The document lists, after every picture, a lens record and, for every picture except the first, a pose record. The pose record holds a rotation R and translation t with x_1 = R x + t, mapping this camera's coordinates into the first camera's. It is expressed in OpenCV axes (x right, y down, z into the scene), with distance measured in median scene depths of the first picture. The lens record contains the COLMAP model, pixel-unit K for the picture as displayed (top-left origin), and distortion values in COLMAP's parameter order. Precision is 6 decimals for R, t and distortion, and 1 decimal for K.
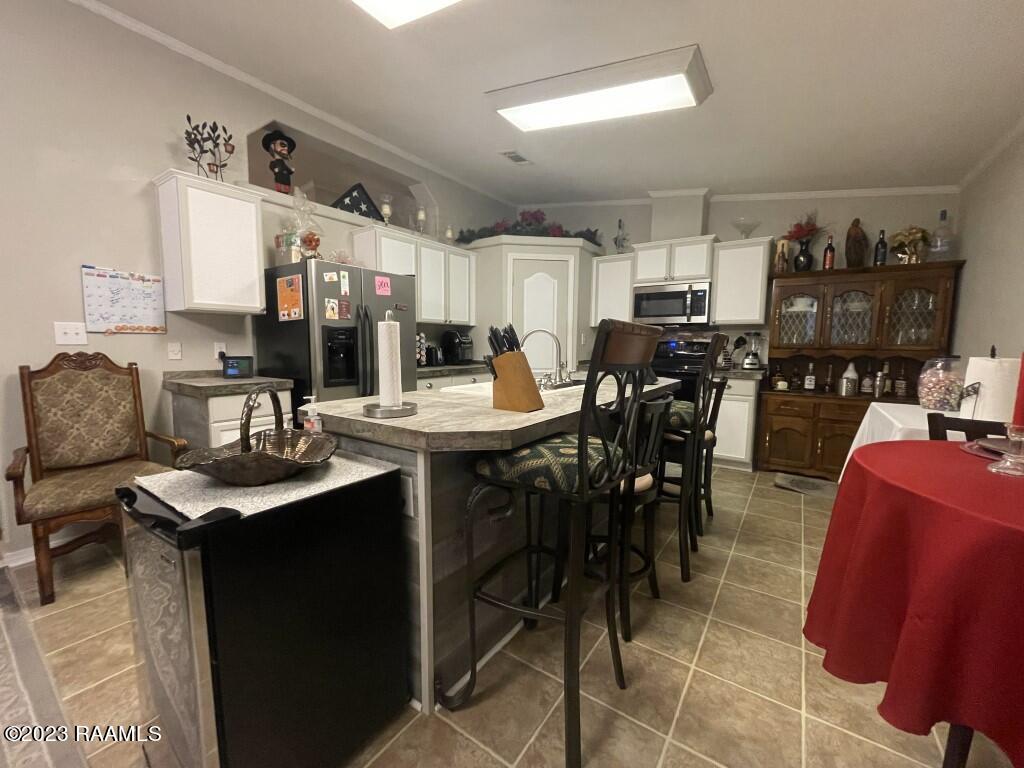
lens RADIAL K [[413.2, 0, 510.3], [0, 413.2, 387.9], [0, 0, 1]] dist [-0.000972, 0.000039]
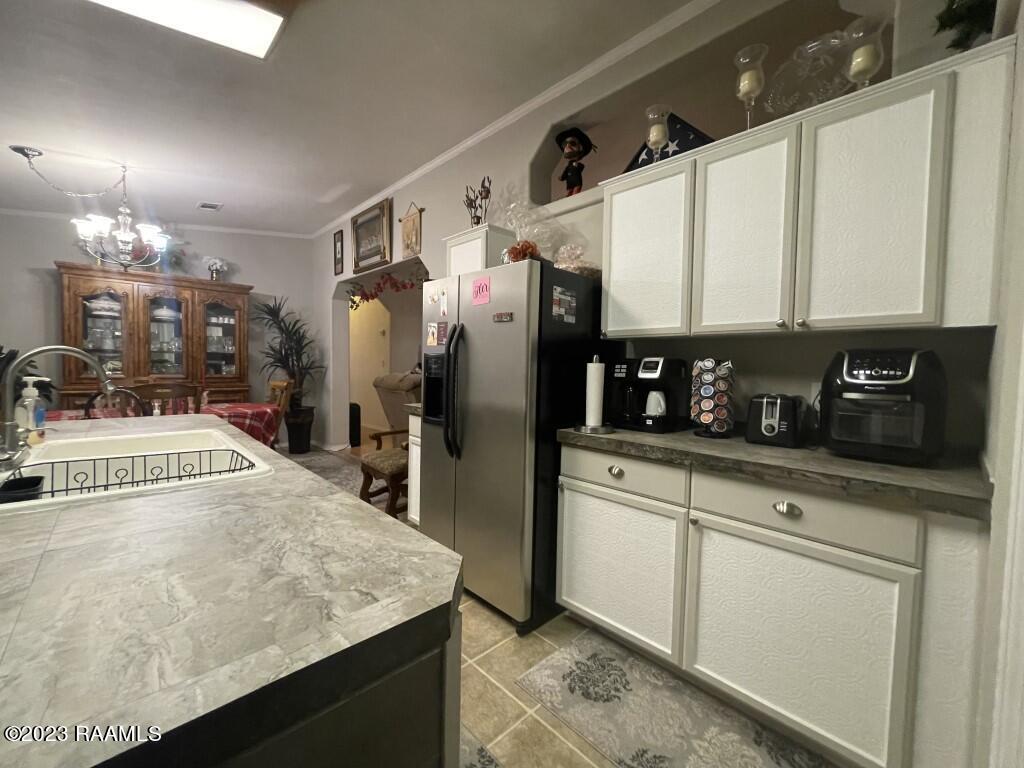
lens RADIAL K [[413.2, 0, 514.6], [0, 413.2, 376.2], [0, 0, 1]] dist [-0.000972, 0.000039]
pose [[-0.192184, 0.039351, -0.980570, 0.388566], [-0.118672, 0.990931, 0.063025, -0.175194], [0.974157, 0.128479, -0.185771, 1.316232]]
